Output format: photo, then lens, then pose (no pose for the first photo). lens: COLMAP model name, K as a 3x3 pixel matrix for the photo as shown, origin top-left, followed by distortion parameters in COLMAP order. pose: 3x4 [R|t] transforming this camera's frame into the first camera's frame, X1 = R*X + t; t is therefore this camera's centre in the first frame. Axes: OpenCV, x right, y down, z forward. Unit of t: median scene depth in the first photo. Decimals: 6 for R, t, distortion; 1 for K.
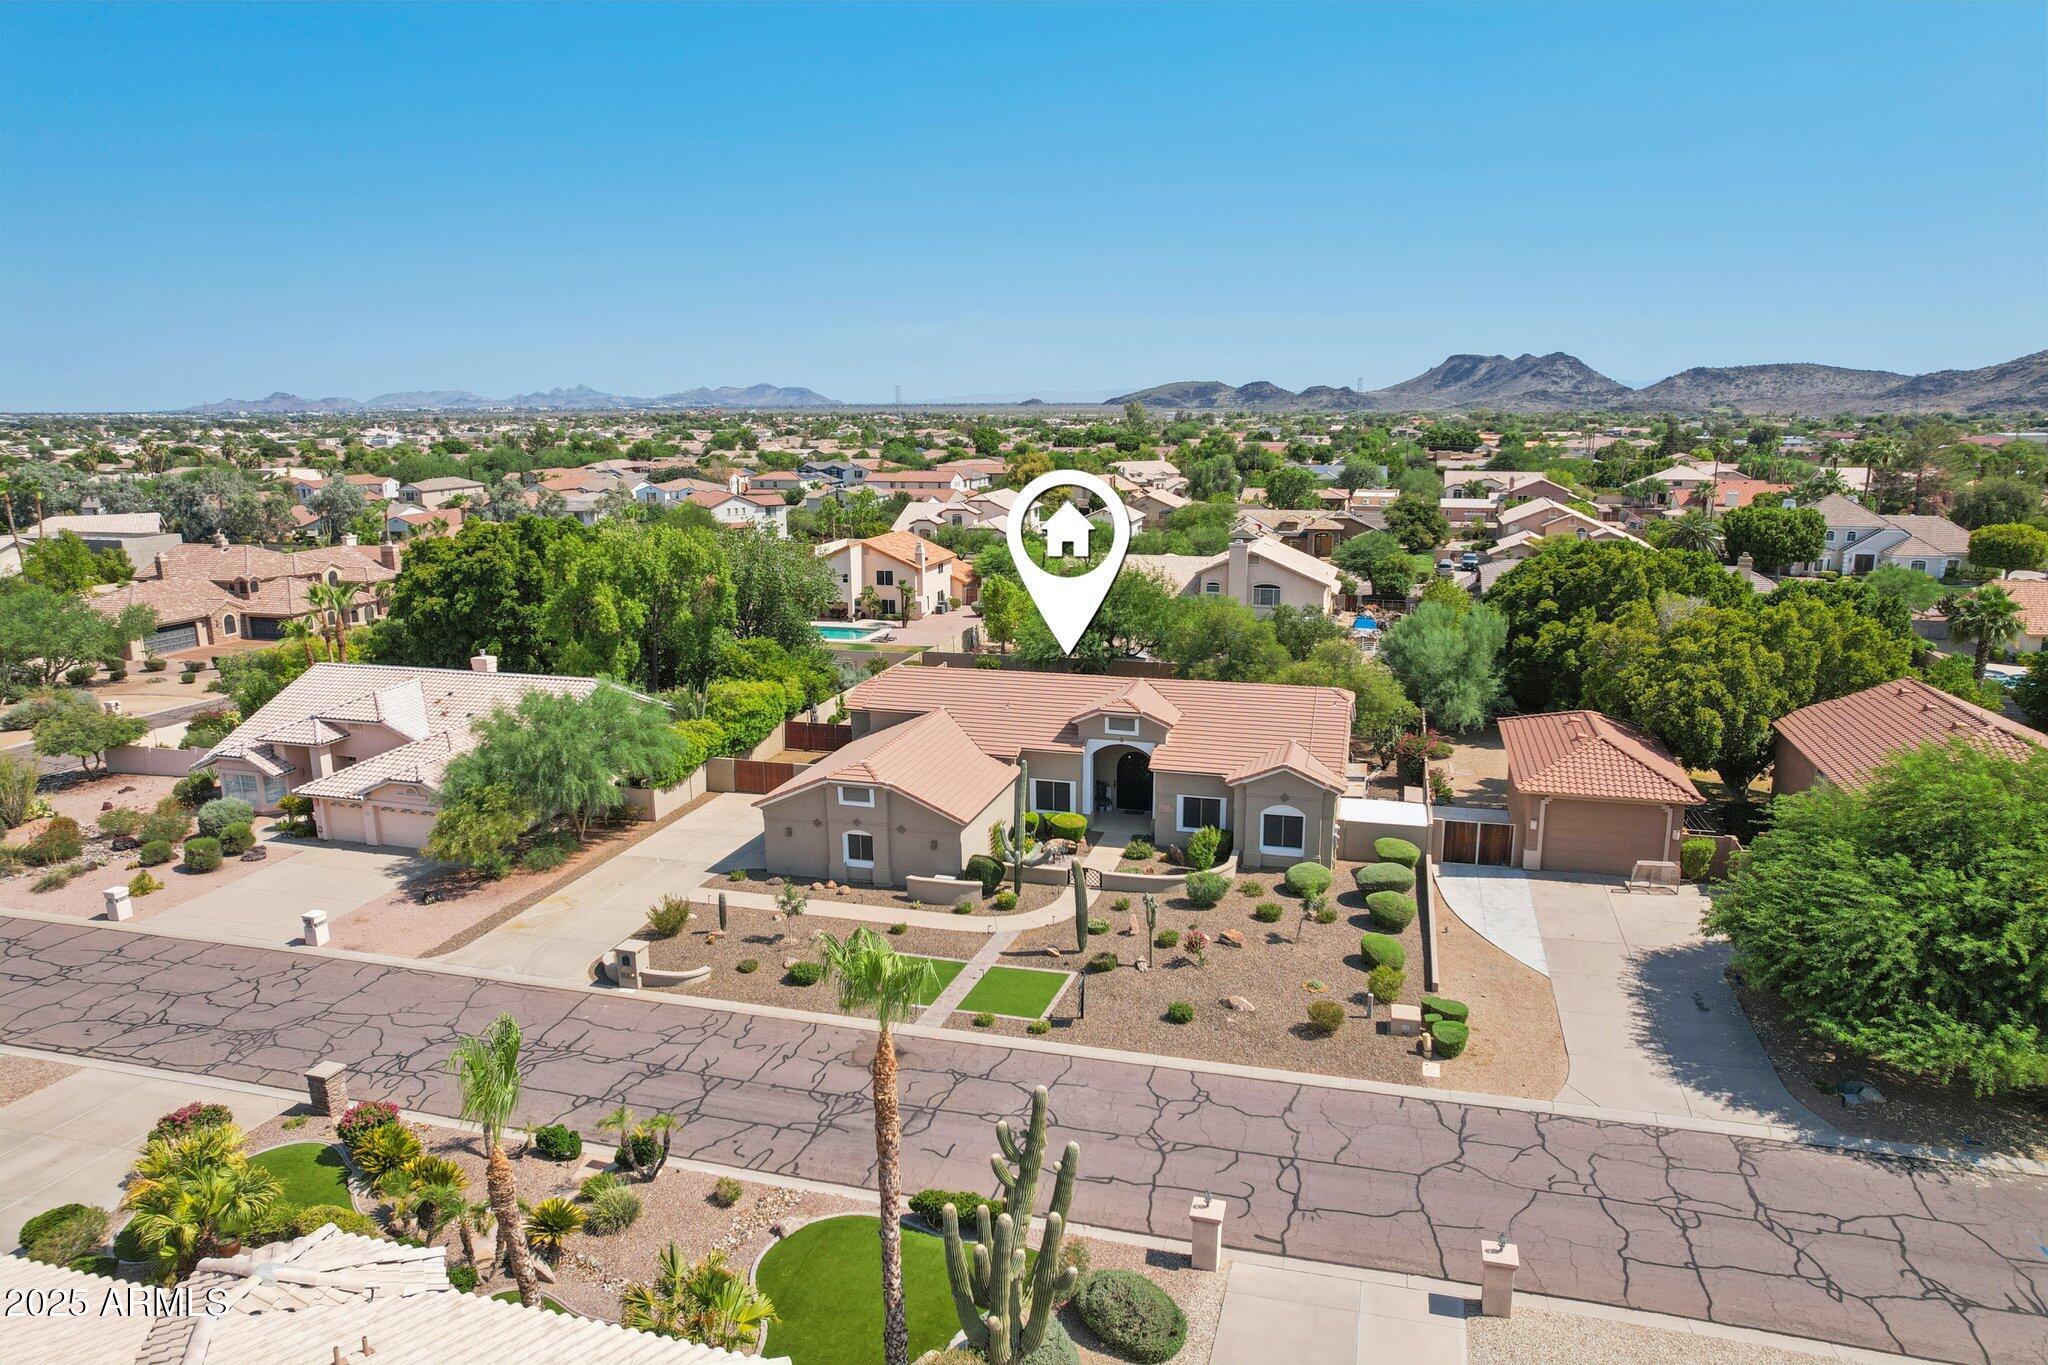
lens RADIAL K [[1421.5, 0, 1021.4], [0, 1421.5, 695.6], [0, 0, 1]] dist [-0.044611, 0.029239]
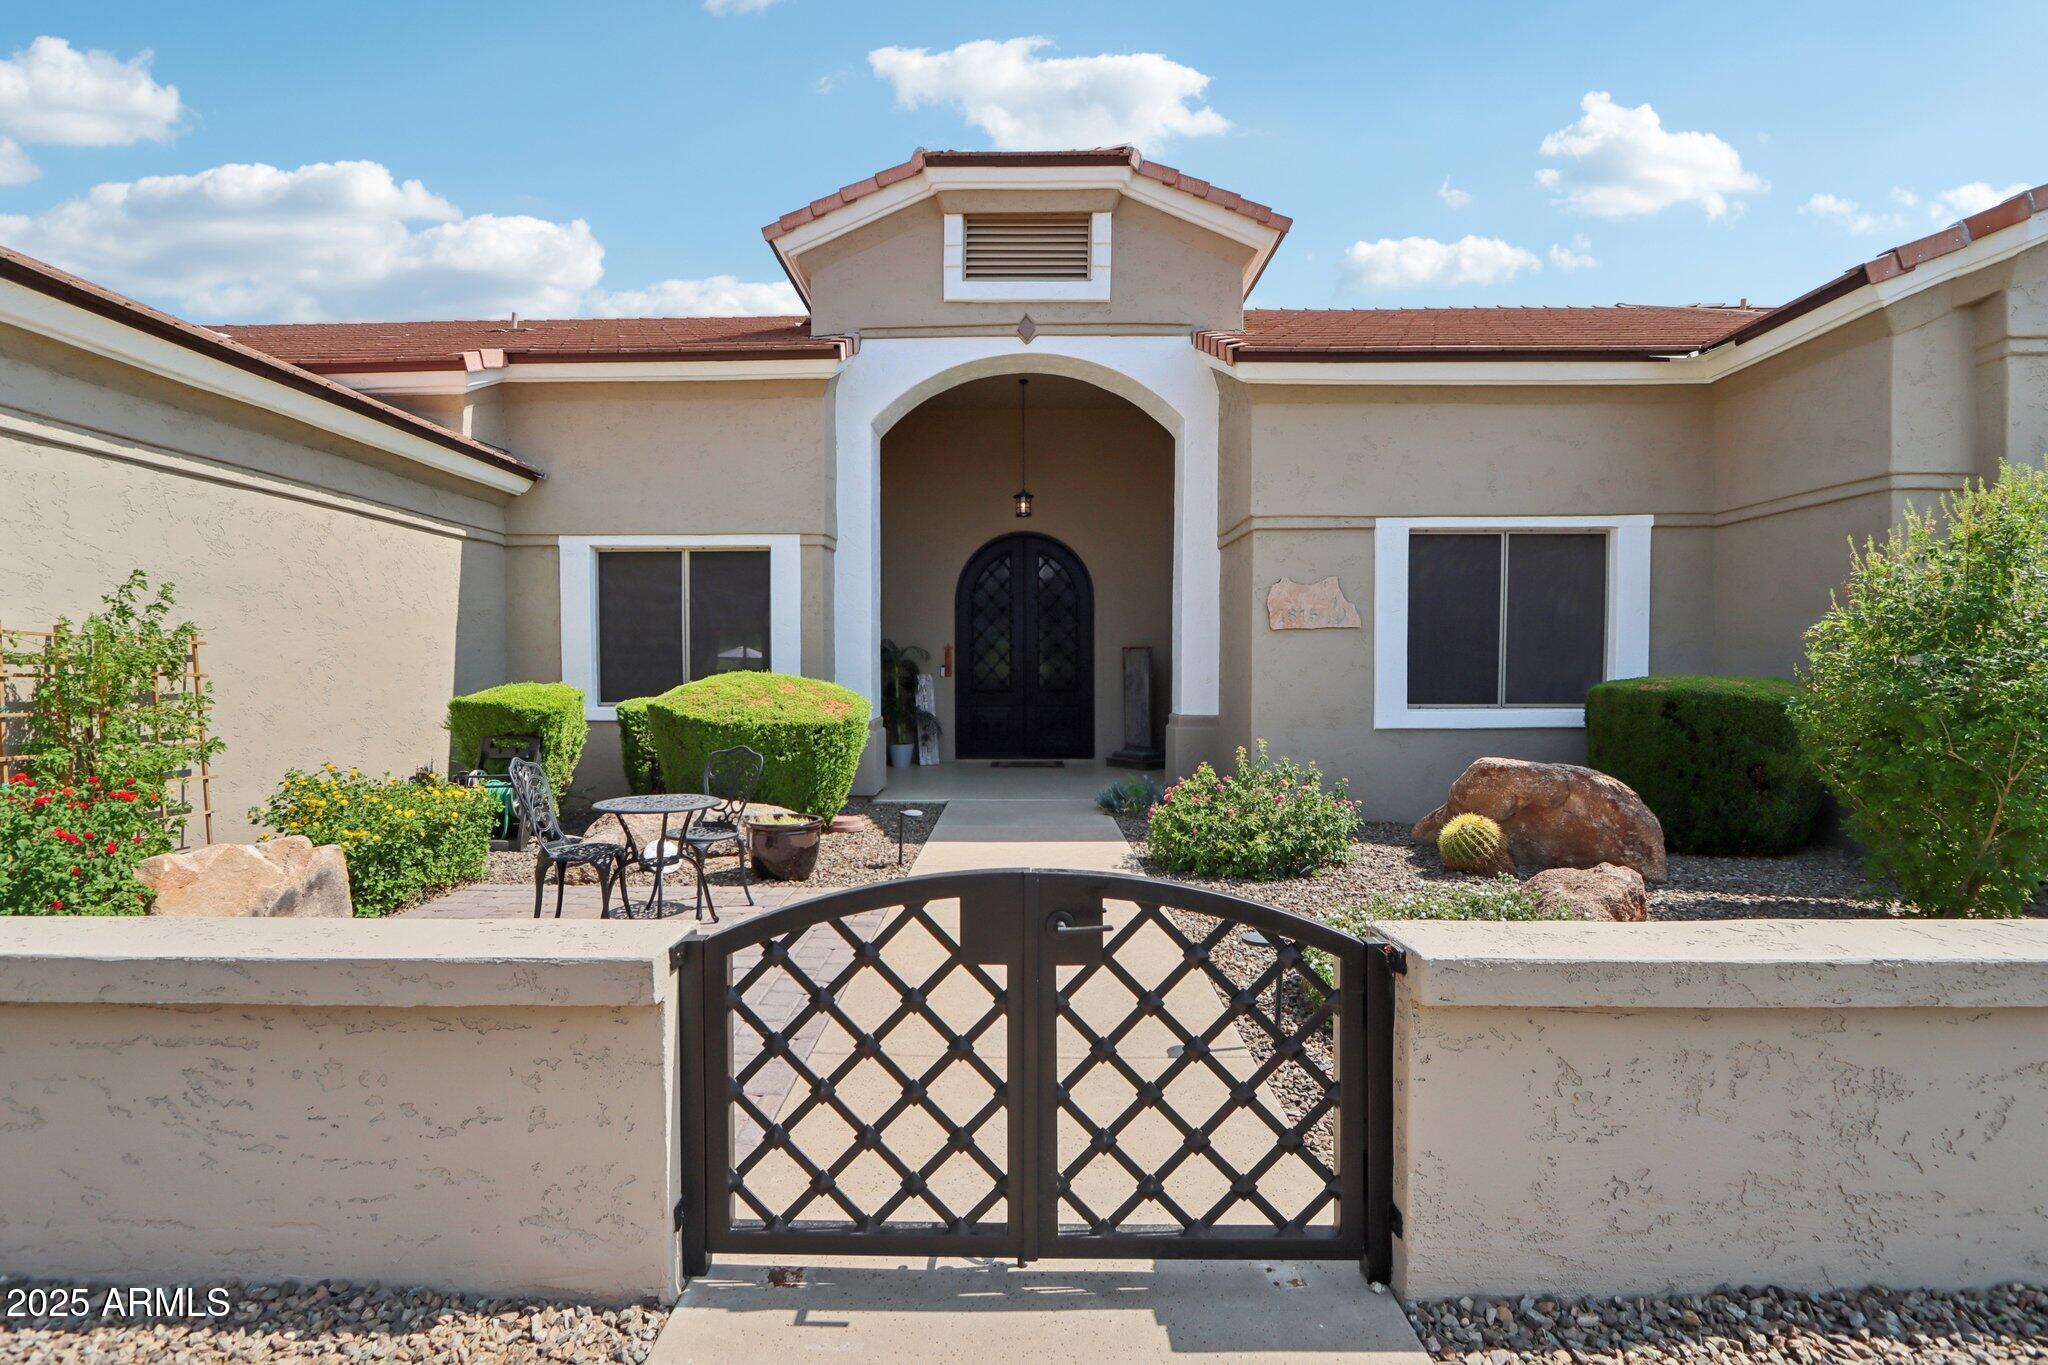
lens RADIAL K [[959.8, 0, 1003.3], [0, 959.8, 681.1], [0, 0, 1]] dist [-0.014992, 0.000905]
pose [[0.966562, 0.002178, 0.256425, 0.033162], [0.054475, 0.975397, -0.213619, 0.116014], [-0.250582, 0.220444, 0.942663, 0.921784]]
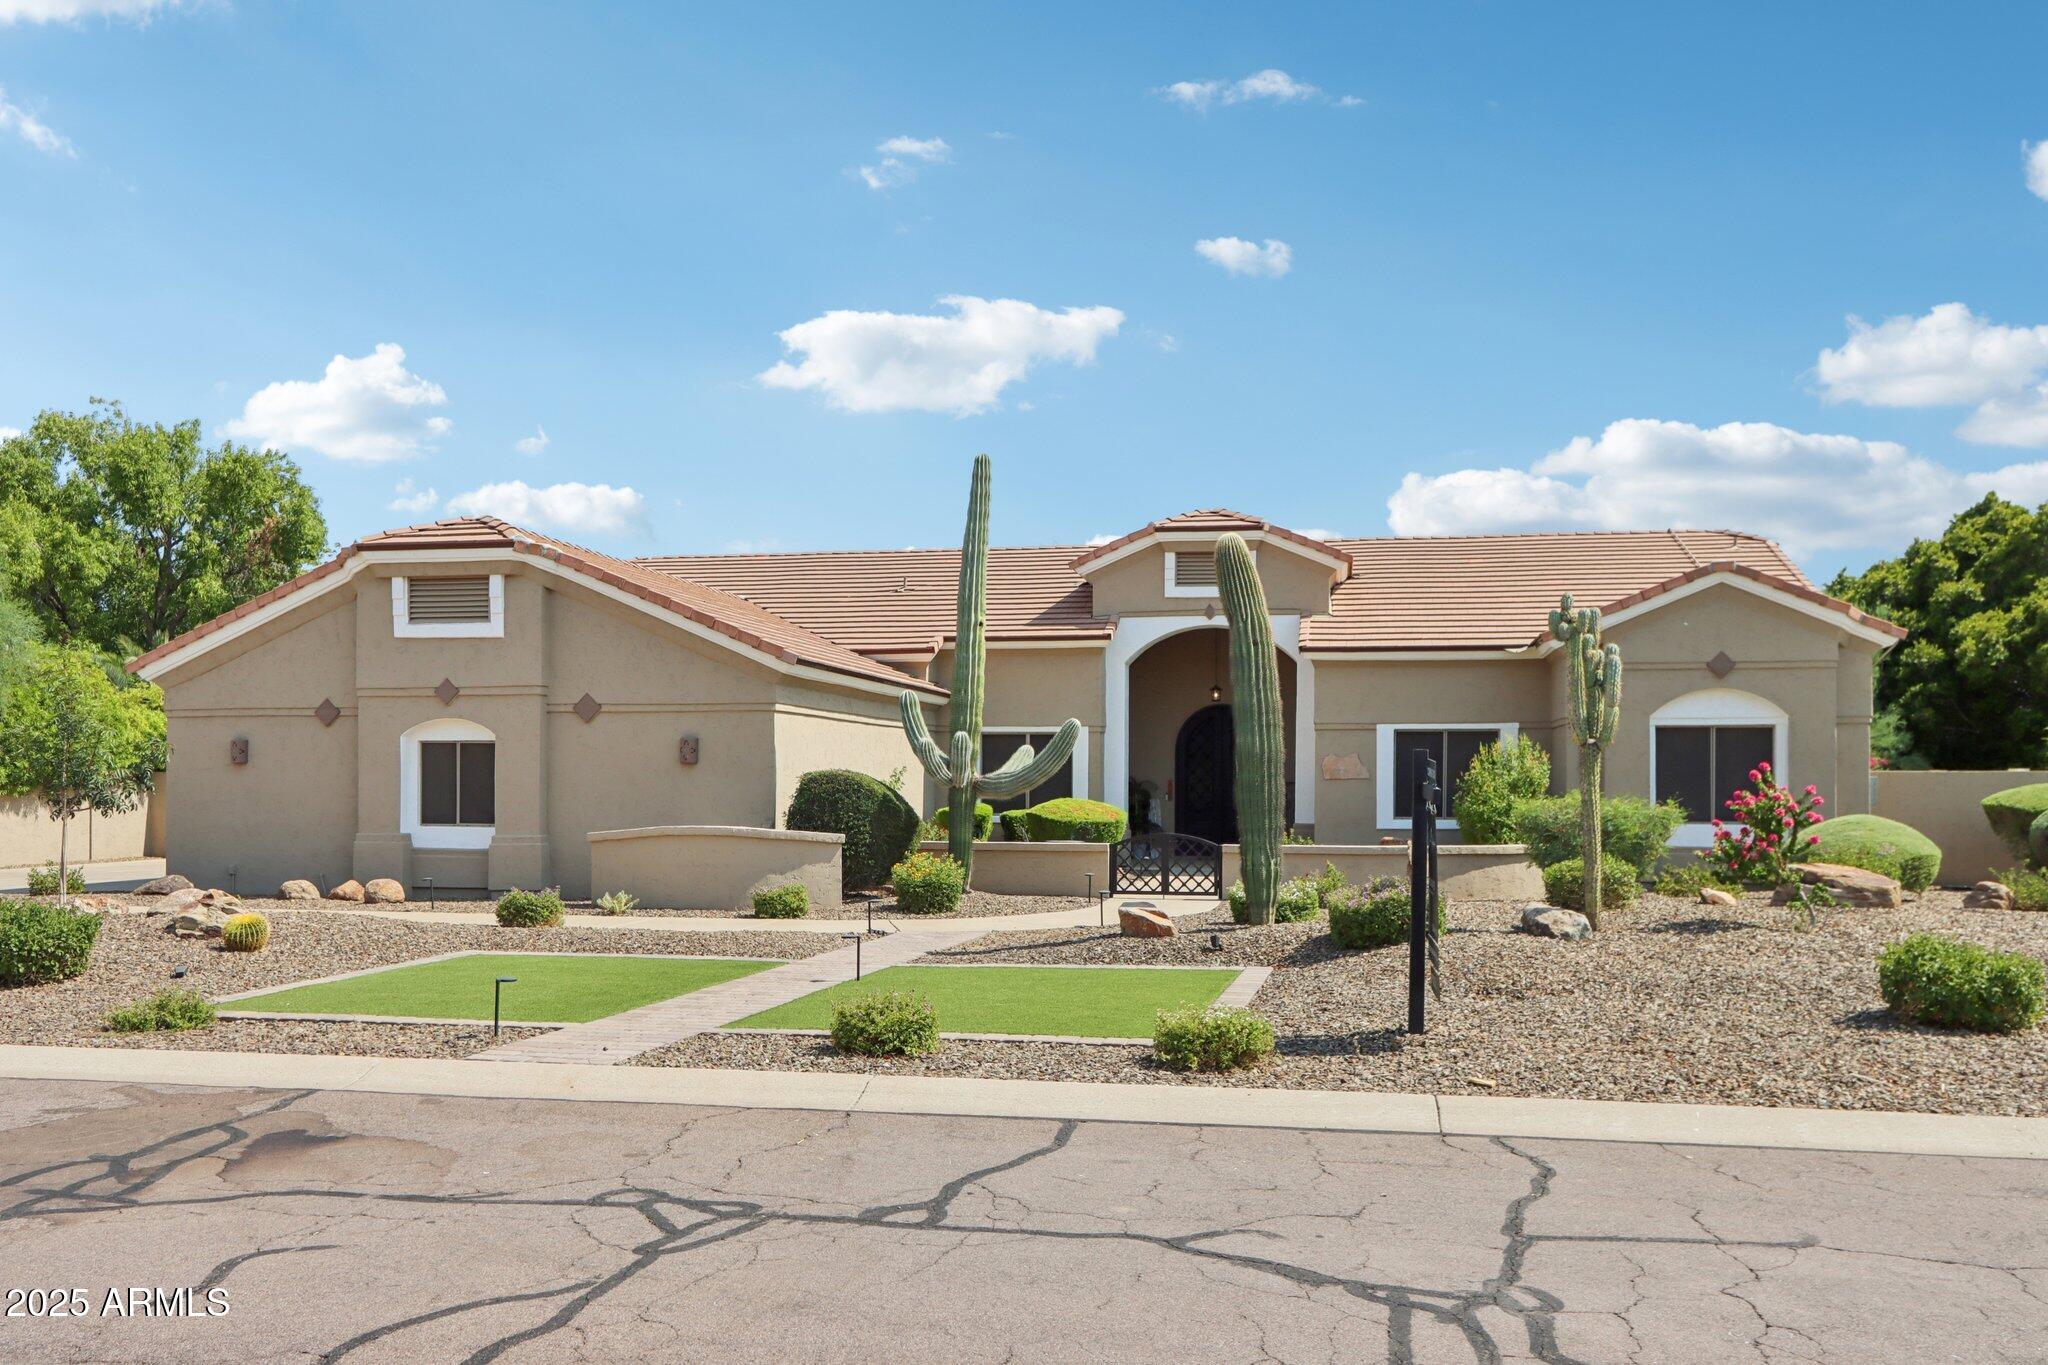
lens RADIAL K [[1706.2, 0, 1005.8], [0, 1706.2, 748.4], [0, 0, 1]] dist [0.014015, 0.014102]
pose [[0.996520, 0.014879, 0.082019, -0.021814], [0.006159, 0.968107, -0.250463, 0.189282], [-0.083130, 0.250096, 0.964646, 0.599229]]
